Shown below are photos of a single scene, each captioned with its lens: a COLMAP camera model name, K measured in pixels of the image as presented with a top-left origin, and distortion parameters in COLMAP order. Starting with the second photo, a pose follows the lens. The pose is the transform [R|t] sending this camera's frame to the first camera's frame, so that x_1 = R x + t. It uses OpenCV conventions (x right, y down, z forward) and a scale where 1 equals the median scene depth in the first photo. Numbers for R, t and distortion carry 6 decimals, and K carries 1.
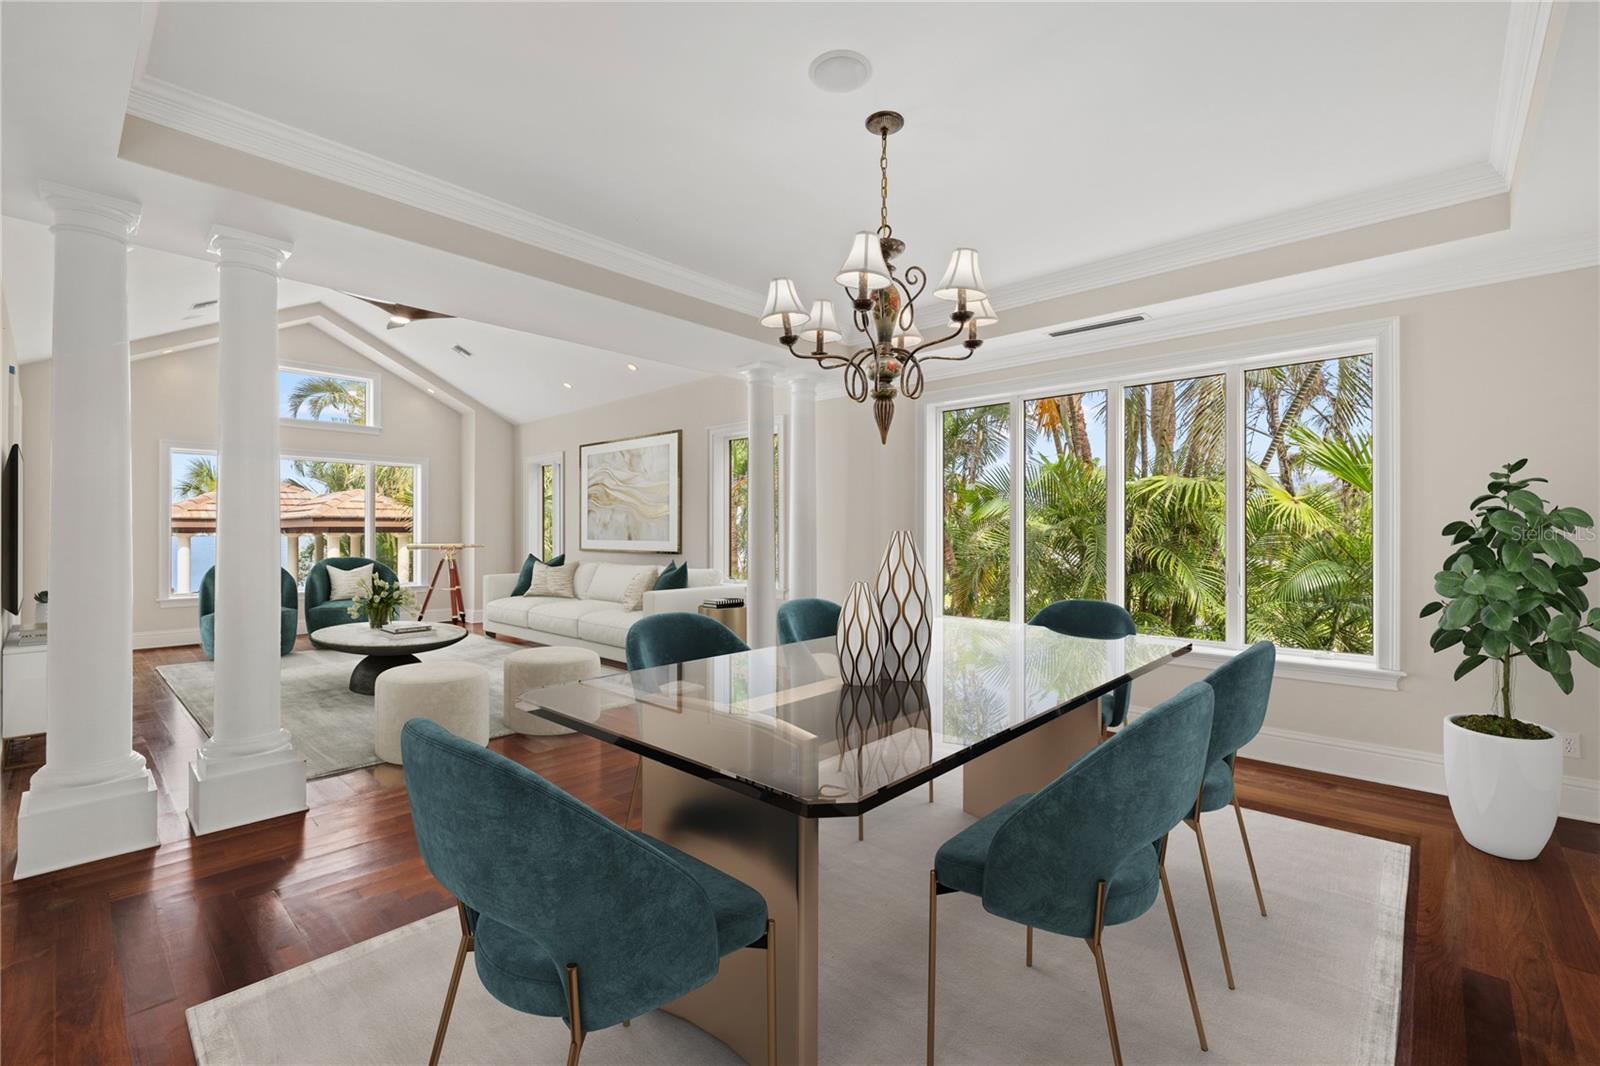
lens RADIAL K [[687.1, 0, 796.3], [0, 687.1, 526.9], [0, 0, 1]] dist [0.001093, 0.000204]
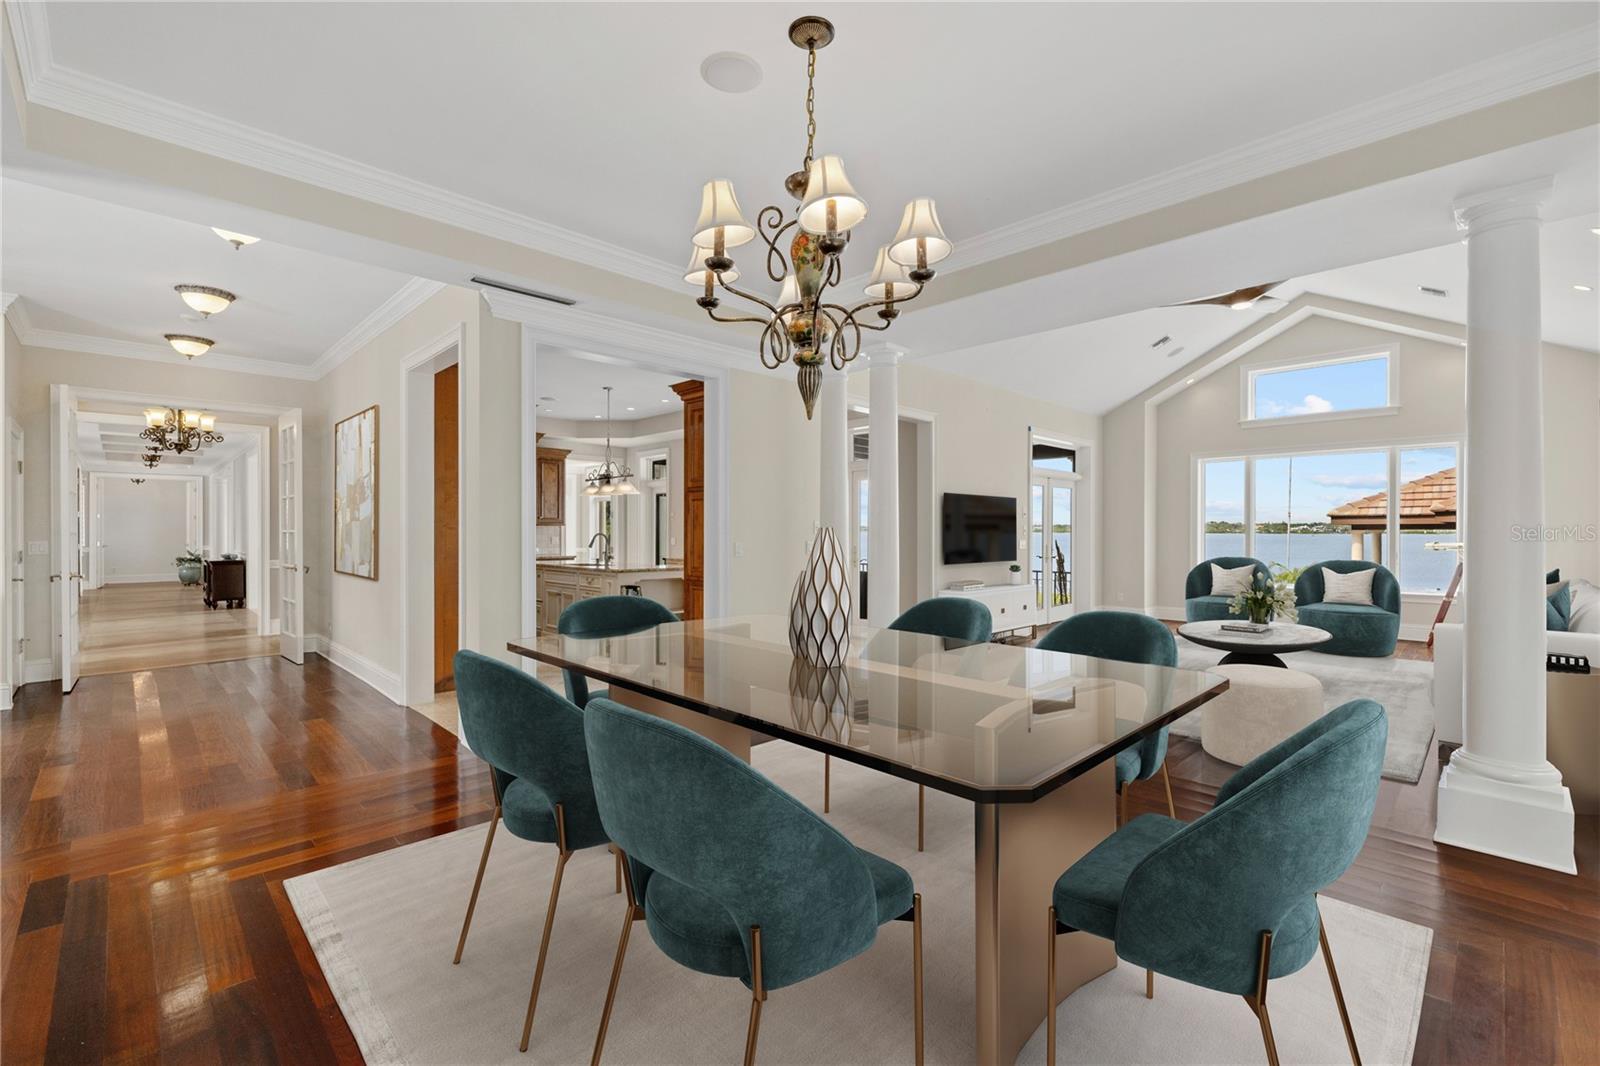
lens RADIAL K [[687.1, 0, 796.3], [0, 687.1, 526.9], [0, 0, 1]] dist [0.001093, 0.000204]
pose [[-0.049231, 0.003259, -0.998782, 0.388532], [0.001890, 0.999993, 0.003169, -0.000621], [0.998786, -0.001731, -0.049237, 0.418392]]
